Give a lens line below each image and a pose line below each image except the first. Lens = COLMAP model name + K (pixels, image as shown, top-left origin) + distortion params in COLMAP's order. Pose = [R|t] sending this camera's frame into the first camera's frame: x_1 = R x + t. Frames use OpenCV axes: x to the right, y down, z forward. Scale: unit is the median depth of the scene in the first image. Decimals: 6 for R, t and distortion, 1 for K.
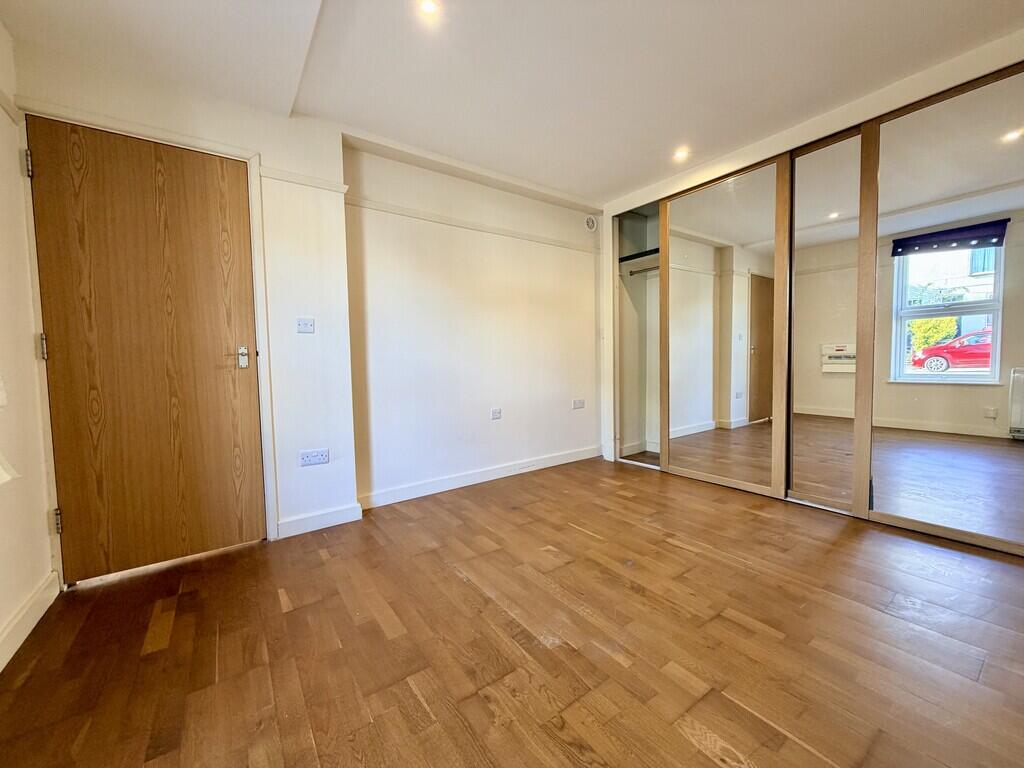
lens RADIAL K [[405.7, 0, 511.6], [0, 405.7, 382.2], [0, 0, 1]] dist [-0.003017, -0.000121]
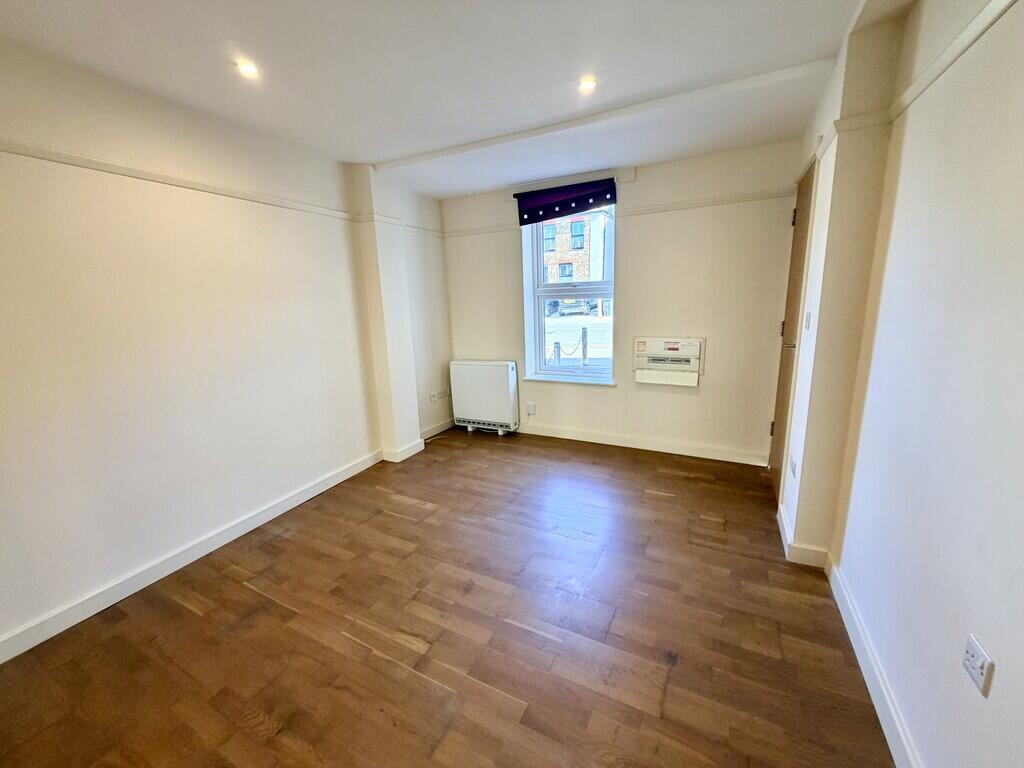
lens RADIAL K [[405.7, 0, 511.6], [0, 405.7, 382.2], [0, 0, 1]] dist [-0.003017, -0.000121]
pose [[-0.890126, 0.145284, -0.431936, 0.518180], [0.031757, 0.965292, 0.259237, -0.290175], [0.454607, 0.217036, -0.863845, 1.685191]]
